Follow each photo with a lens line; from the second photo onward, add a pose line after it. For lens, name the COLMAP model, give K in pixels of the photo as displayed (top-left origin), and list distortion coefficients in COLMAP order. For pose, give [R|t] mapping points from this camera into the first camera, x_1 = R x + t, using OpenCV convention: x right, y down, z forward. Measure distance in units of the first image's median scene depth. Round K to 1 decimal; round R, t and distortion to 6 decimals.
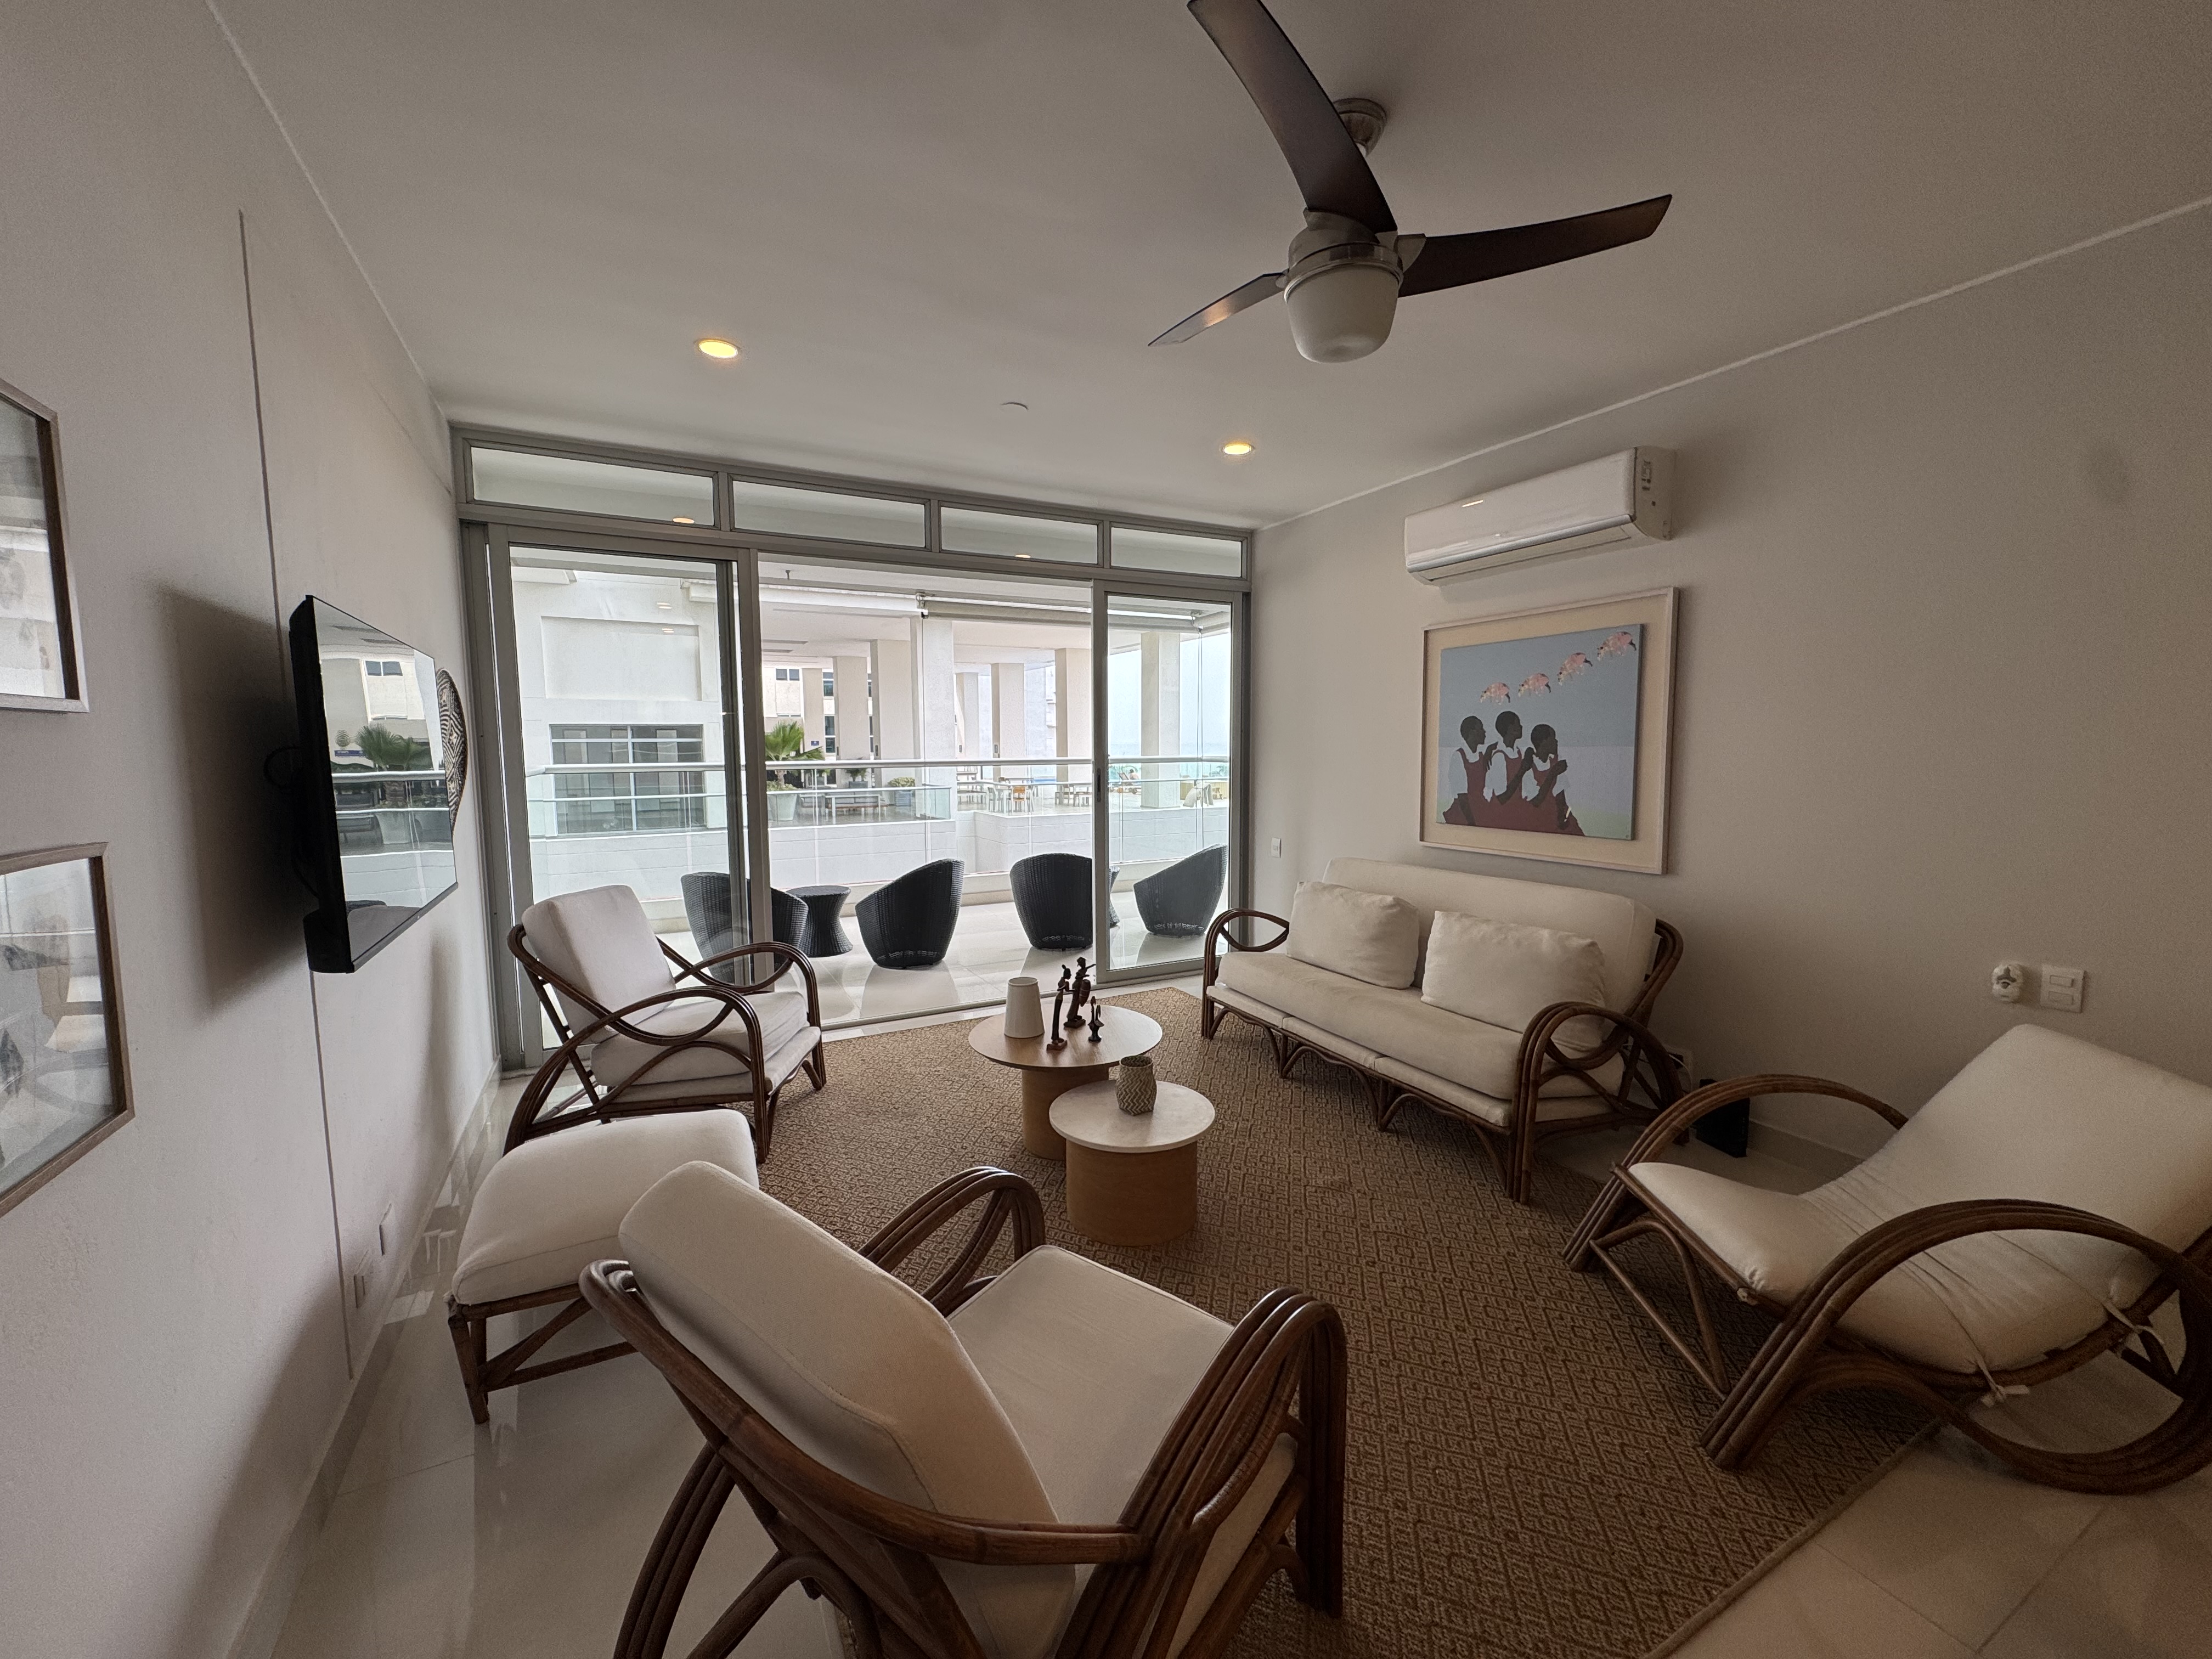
lens RADIAL K [[887.8, 0, 1108.7], [0, 887.8, 829.9], [0, 0, 1]] dist [-0.000337, 0.000006]
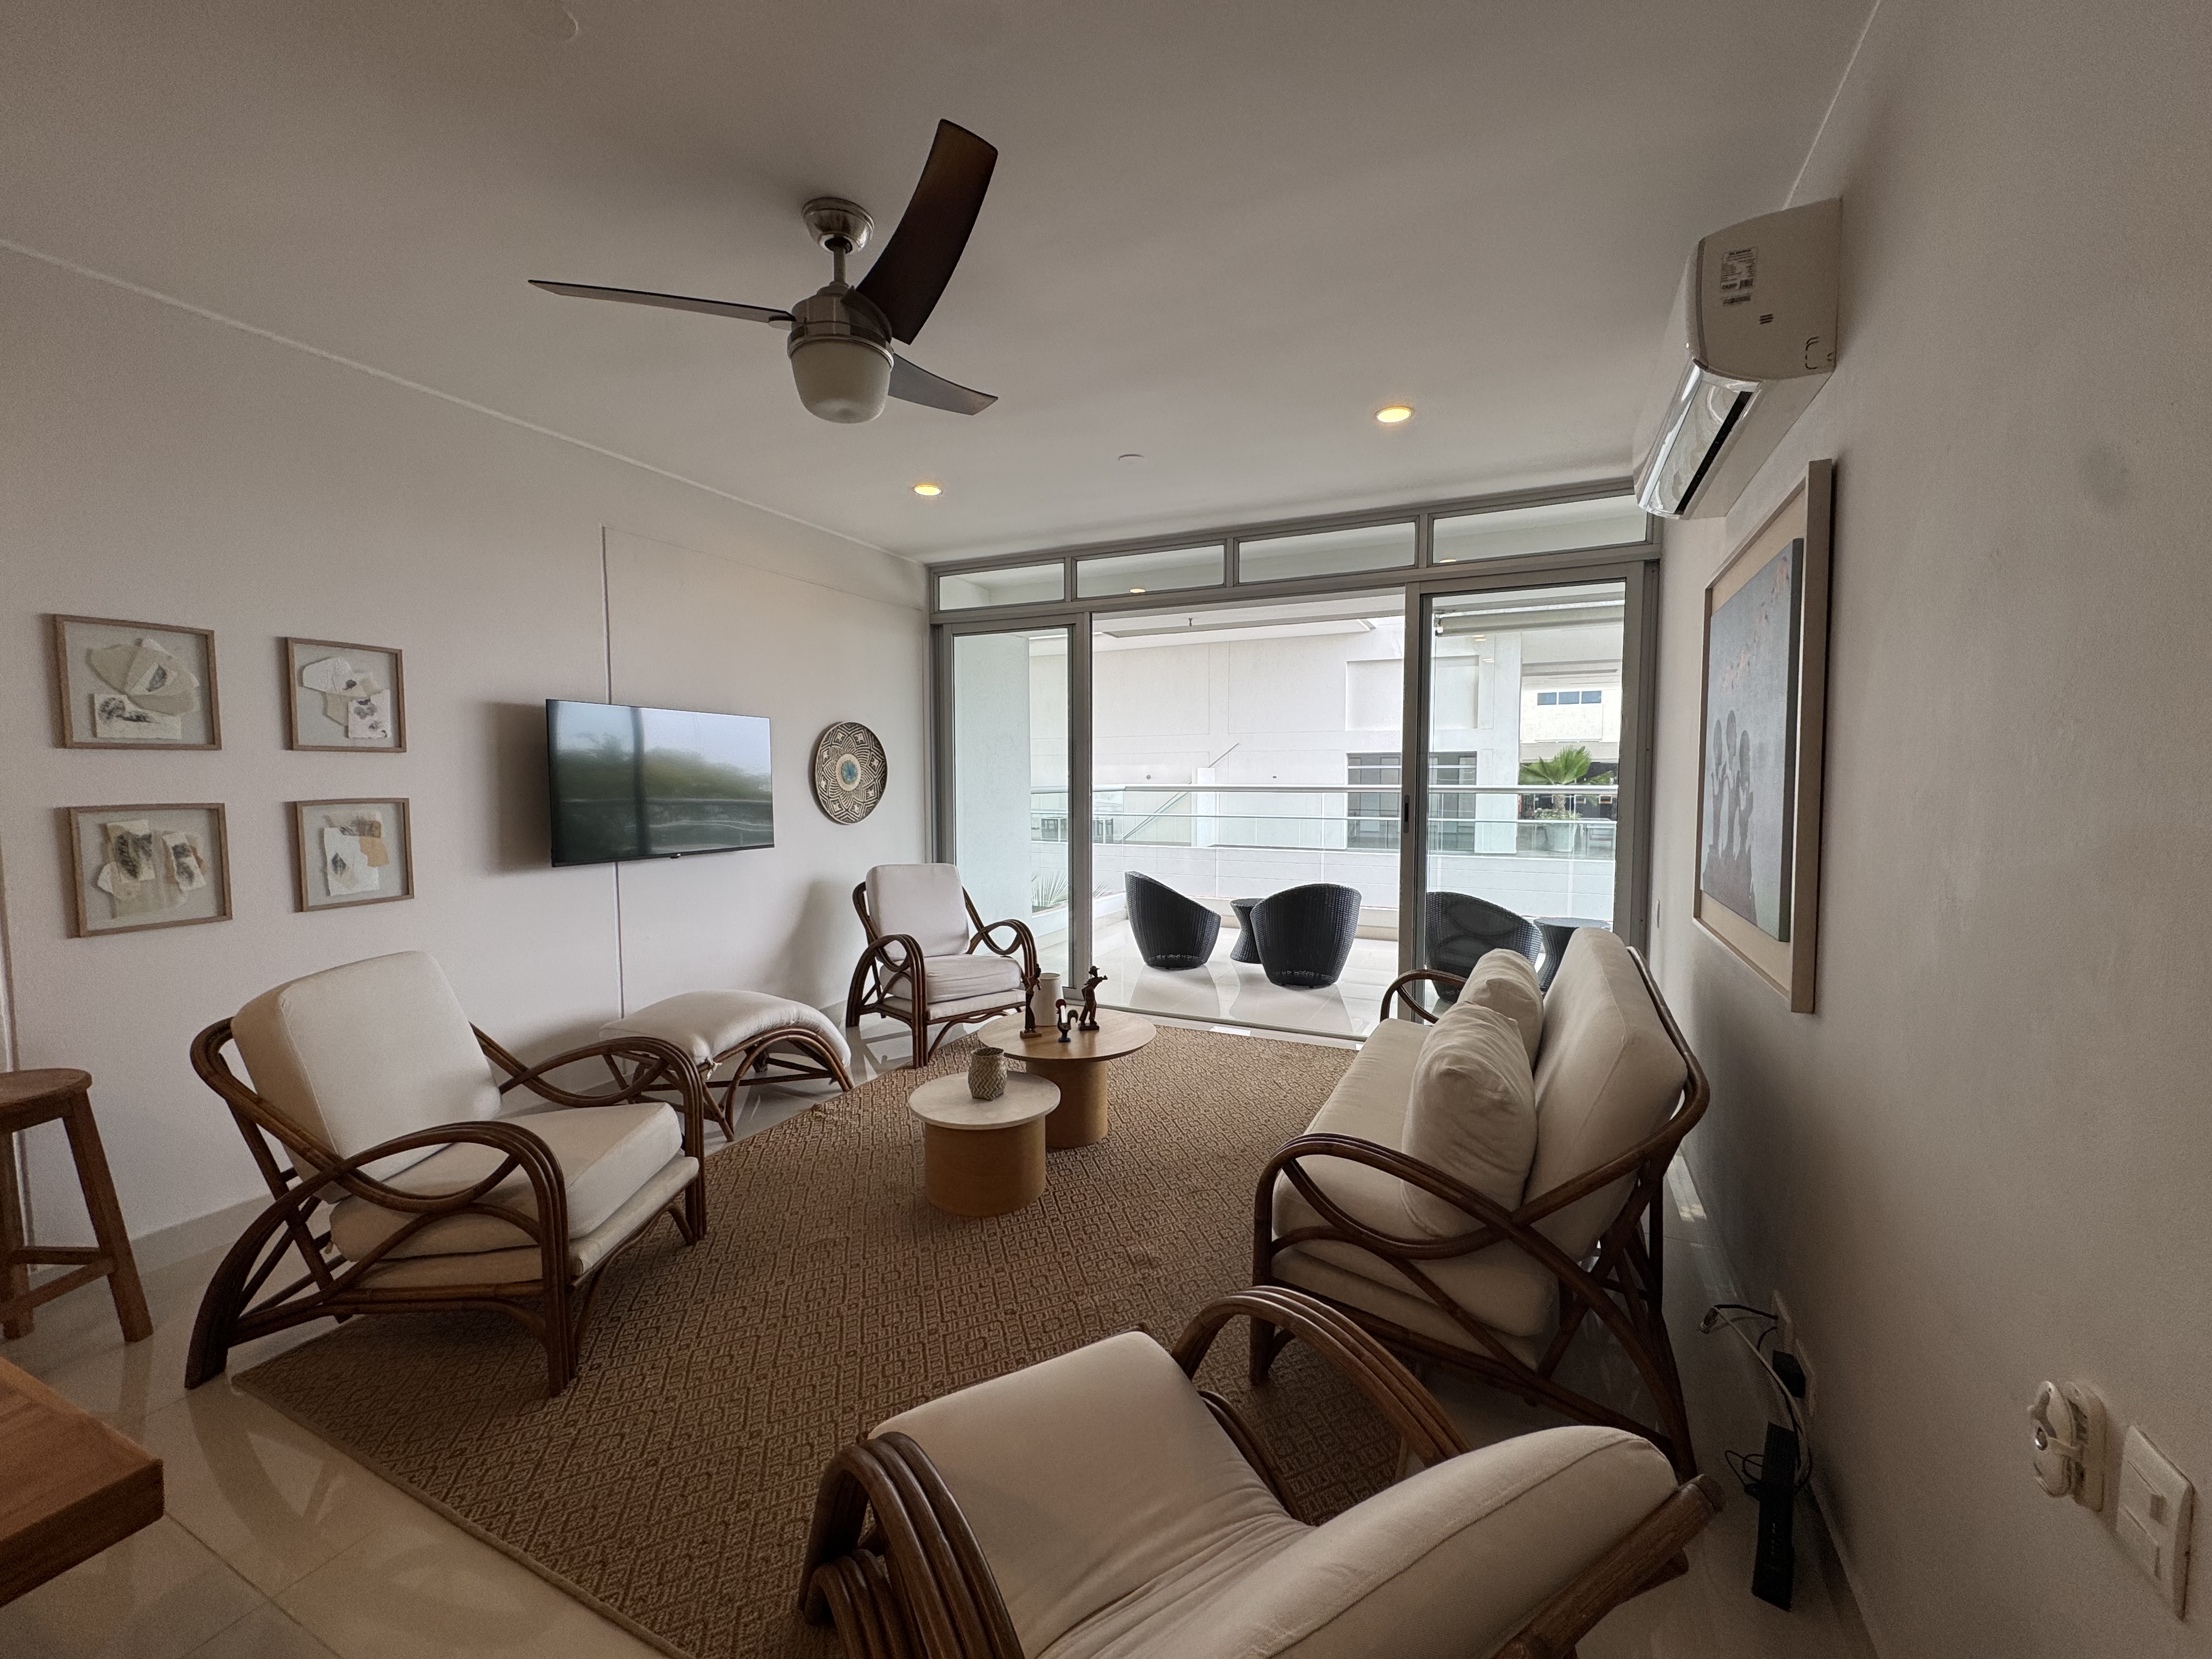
lens RADIAL K [[887.8, 0, 1112.9], [0, 887.8, 835.5], [0, 0, 1]] dist [-0.000337, 0.000006]
pose [[0.593761, 0.061646, -0.802277, 0.656909], [-0.081611, 0.996533, 0.016173, -0.024697], [0.800492, 0.055872, 0.596733, 0.298860]]
